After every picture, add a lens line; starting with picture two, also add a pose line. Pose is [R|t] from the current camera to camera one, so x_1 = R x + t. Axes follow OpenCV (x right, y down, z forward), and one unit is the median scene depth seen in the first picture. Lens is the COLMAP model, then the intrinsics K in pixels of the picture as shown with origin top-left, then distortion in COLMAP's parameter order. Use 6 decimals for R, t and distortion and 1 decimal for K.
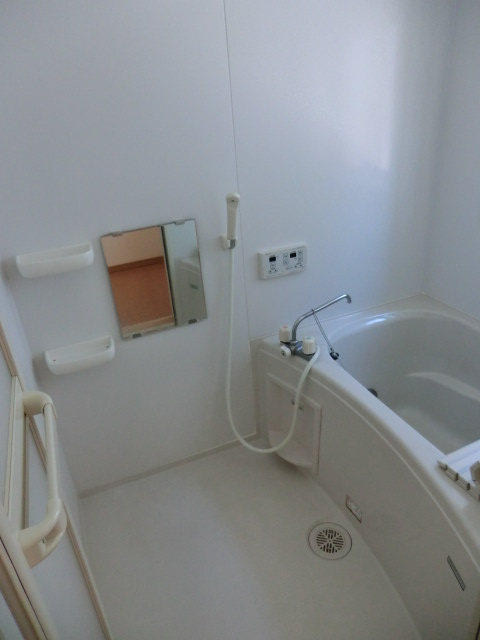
lens RADIAL K [[458.0, 0, 244.4], [0, 458.0, 317.9], [0, 0, 1]] dist [-0.109821, 0.136506]
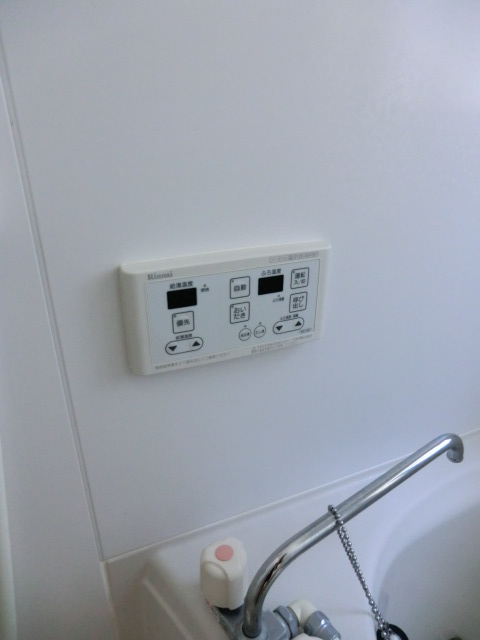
lens RADIAL K [[458.0, 0, 244.4], [0, 458.0, 317.9], [0, 0, 1]] dist [-0.109821, 0.136506]
pose [[0.997232, 0.063458, 0.038753, 0.083743], [-0.063080, 0.997949, -0.010891, -0.115805], [-0.039365, 0.008416, 0.999189, 0.751400]]
